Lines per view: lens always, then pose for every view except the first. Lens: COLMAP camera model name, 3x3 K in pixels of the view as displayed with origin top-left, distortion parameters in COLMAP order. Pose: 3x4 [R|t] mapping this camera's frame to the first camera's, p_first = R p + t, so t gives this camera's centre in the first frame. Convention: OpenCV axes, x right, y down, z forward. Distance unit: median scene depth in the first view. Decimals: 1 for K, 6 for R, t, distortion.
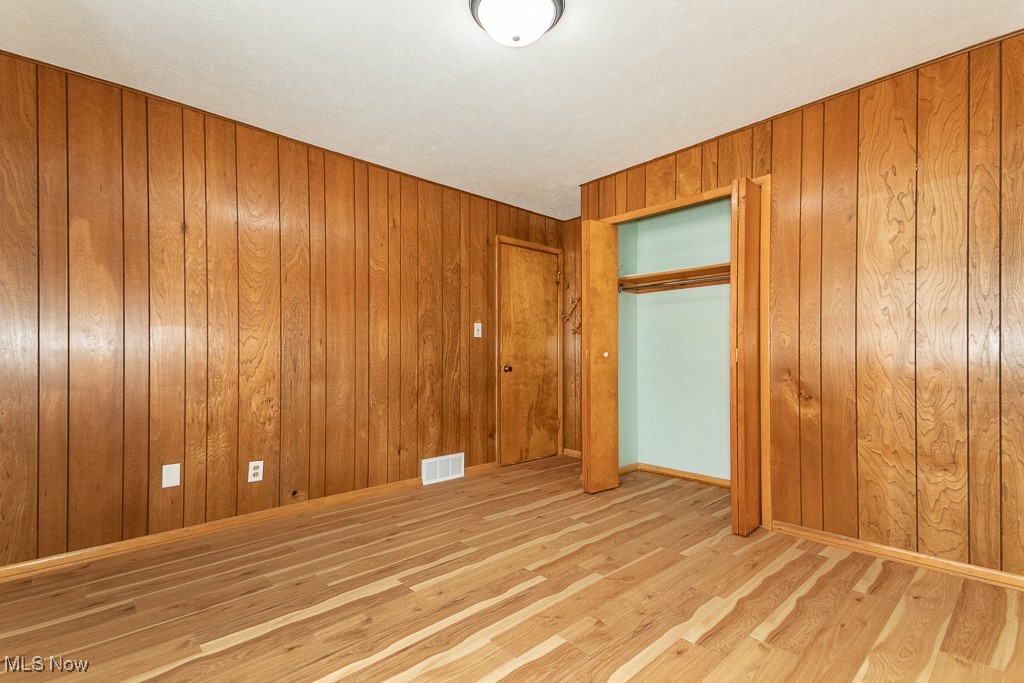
lens RADIAL K [[476.8, 0, 516.8], [0, 476.8, 353.4], [0, 0, 1]] dist [0.083356, -0.039410]
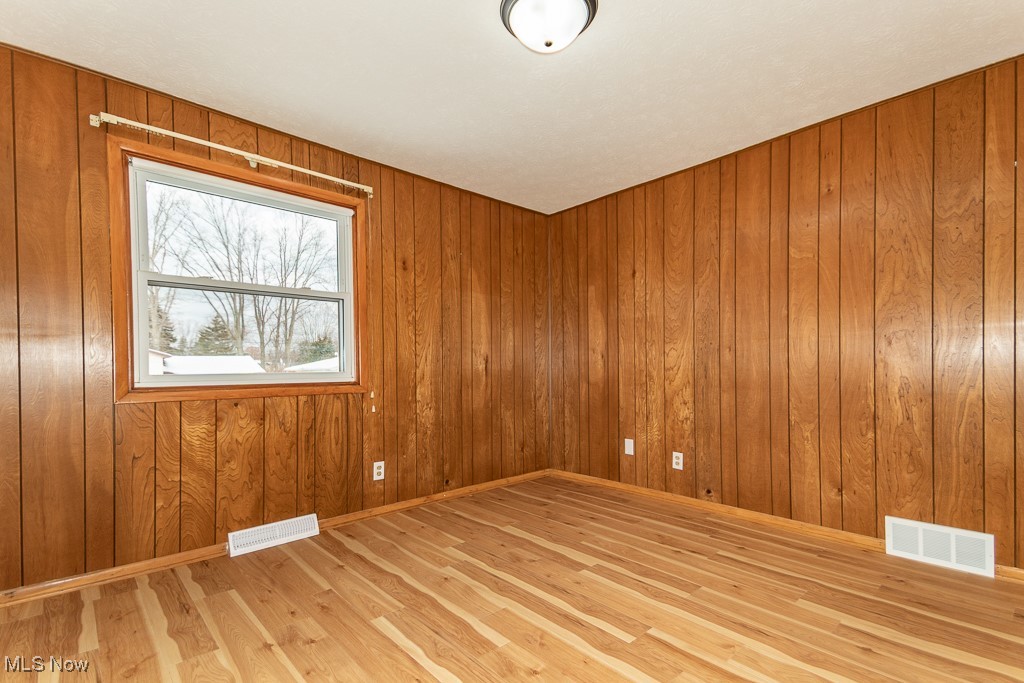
lens RADIAL K [[473.0, 0, 508.7], [0, 473.0, 364.9], [0, 0, 1]] dist [0.085069, -0.039104]
pose [[-0.017981, -0.002041, -0.999836, 0.700962], [0.011609, 0.999930, -0.002250, 0.005253], [0.999771, -0.011647, -0.017956, 0.662826]]
